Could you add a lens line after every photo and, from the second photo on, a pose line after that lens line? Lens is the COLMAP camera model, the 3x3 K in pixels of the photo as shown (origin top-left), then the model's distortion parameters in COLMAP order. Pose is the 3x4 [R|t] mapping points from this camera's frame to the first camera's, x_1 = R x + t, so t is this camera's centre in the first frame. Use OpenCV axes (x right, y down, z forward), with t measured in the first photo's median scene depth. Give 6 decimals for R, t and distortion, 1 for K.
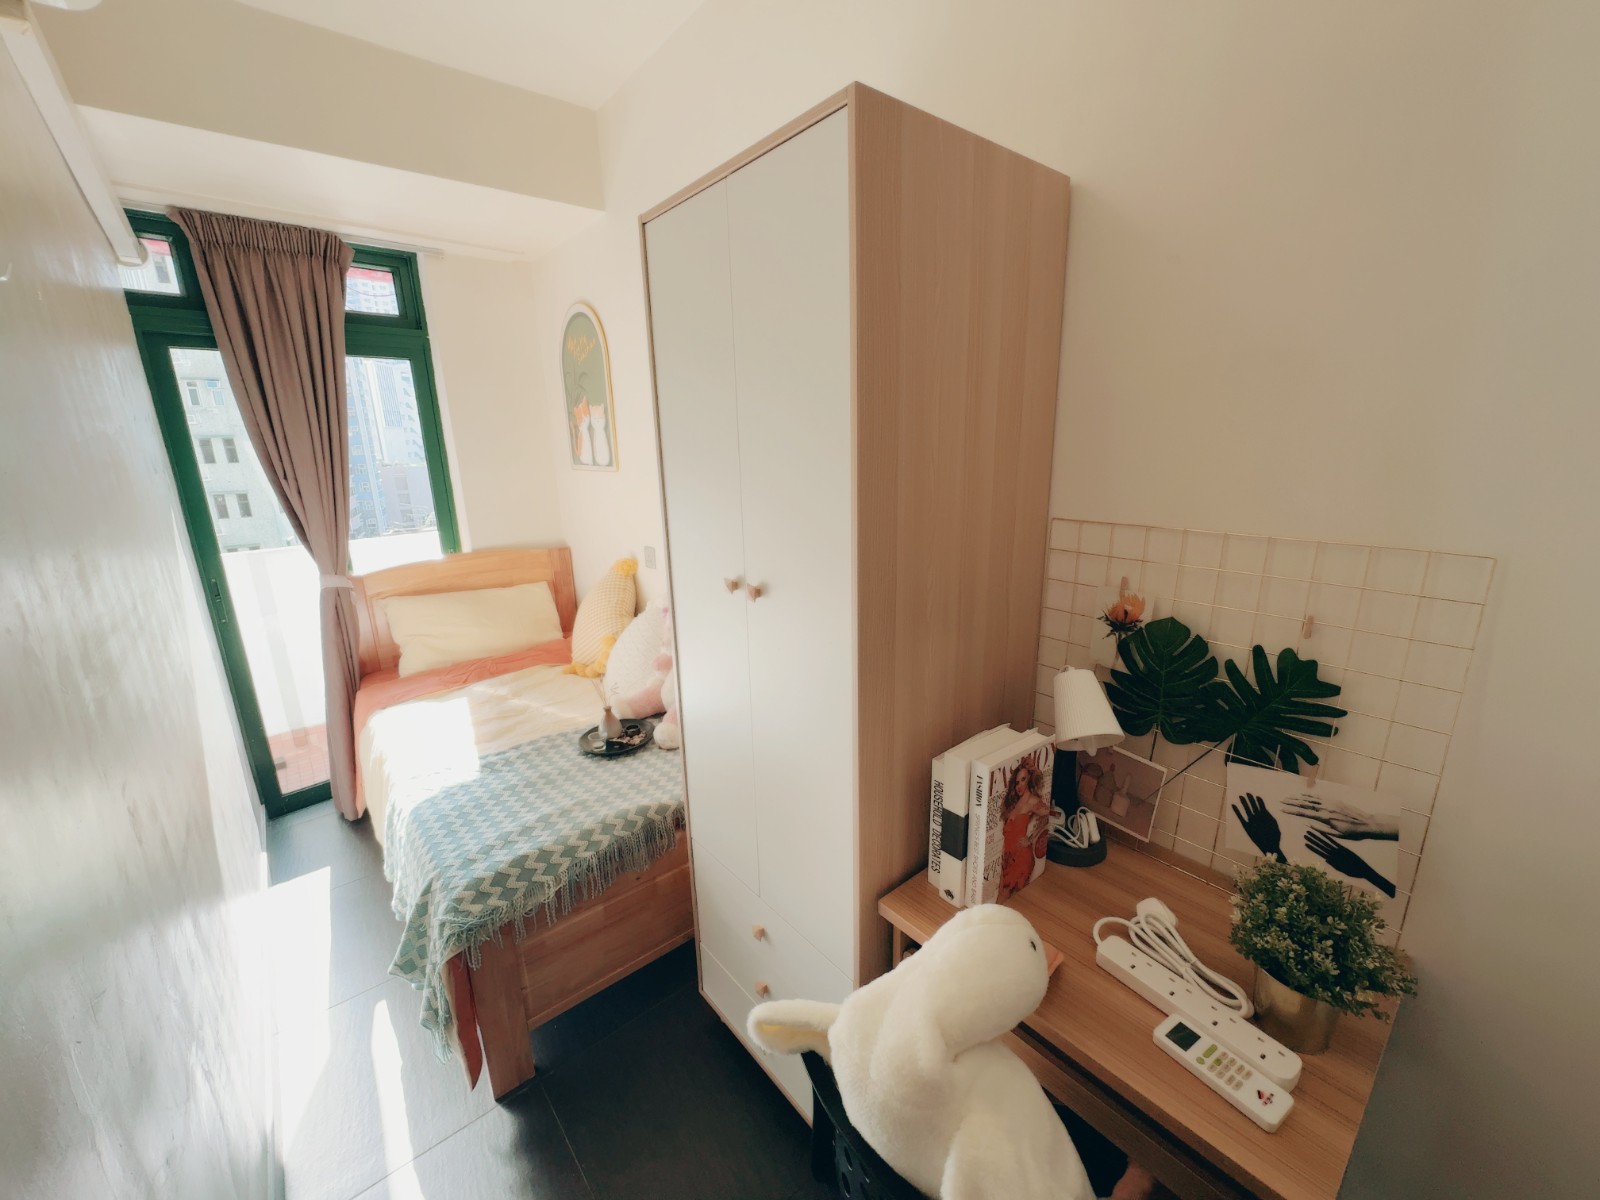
lens RADIAL K [[651.5, 0, 768.6], [0, 651.5, 605.2], [0, 0, 1]] dist [-0.002296, -0.000177]
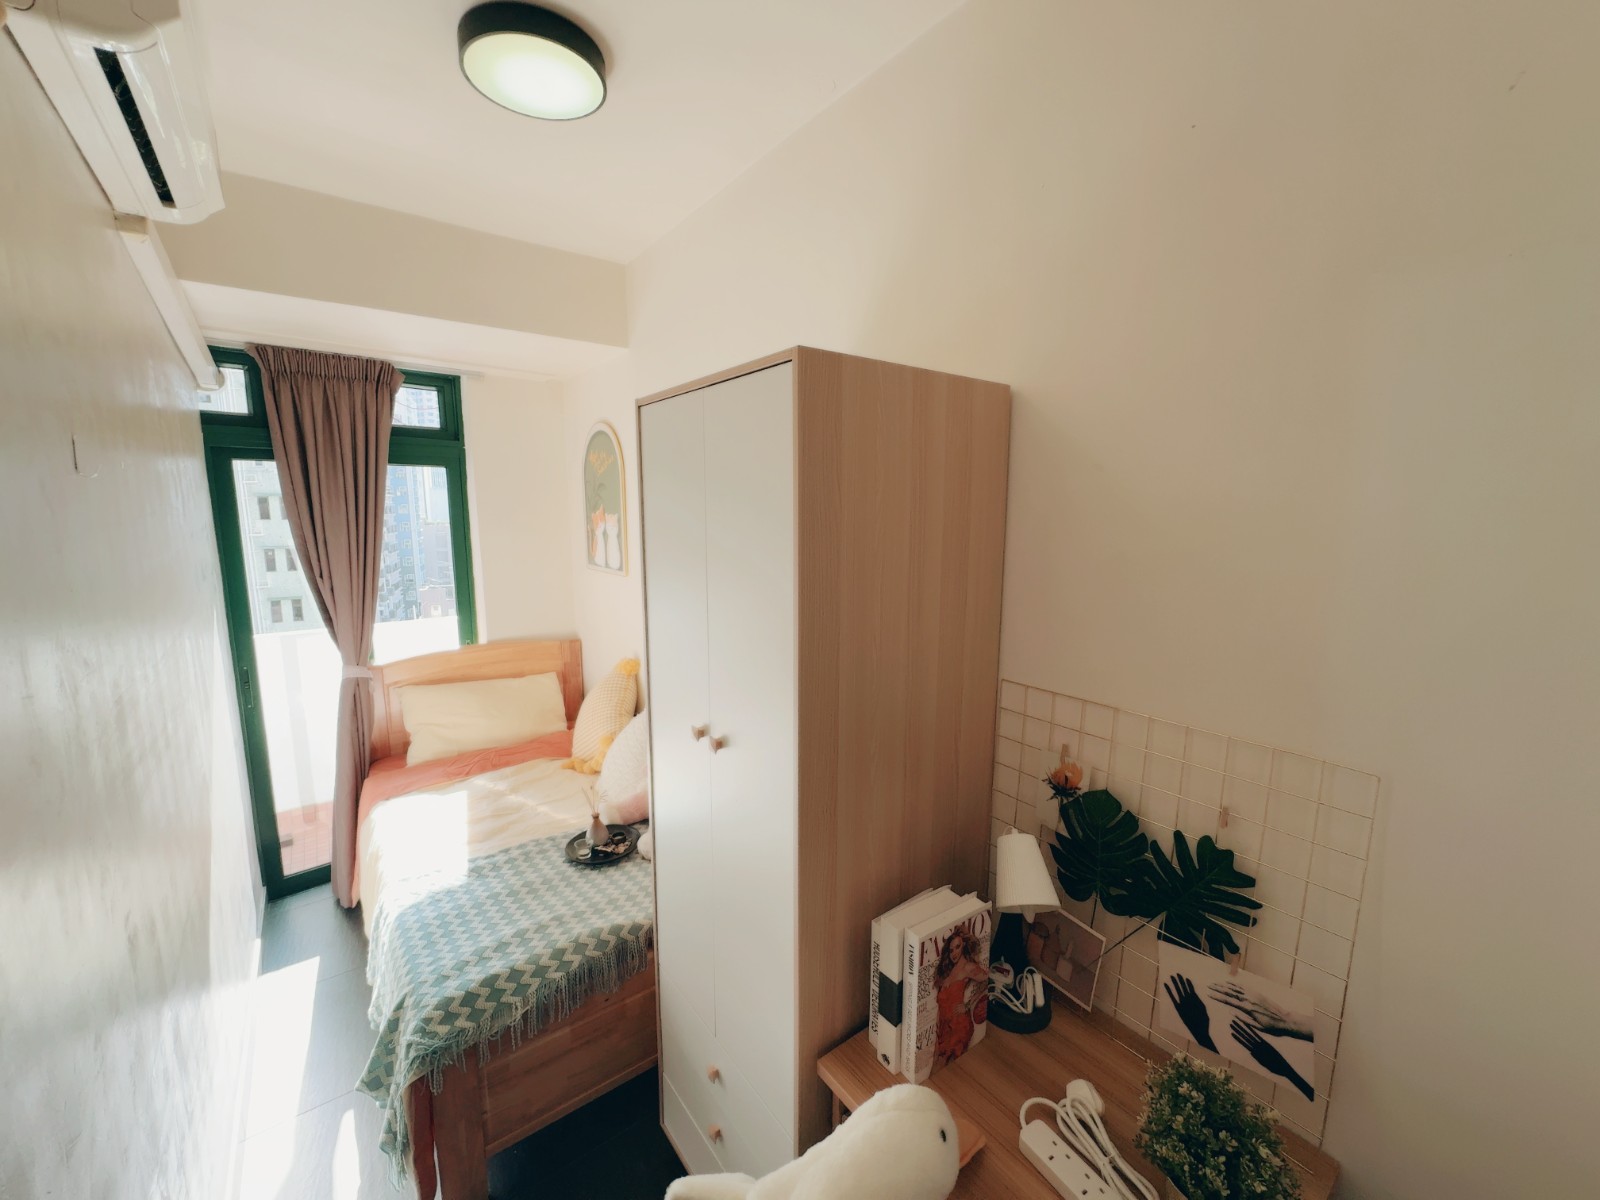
lens RADIAL K [[647.8, 0, 766.7], [0, 647.8, 601.7], [0, 0, 1]] dist [-0.001656, -0.000246]
pose [[0.998597, 0.035625, -0.039187, 0.068545], [-0.039710, 0.993253, -0.108961, -0.101141], [0.035041, 0.110364, 0.993273, -0.065996]]
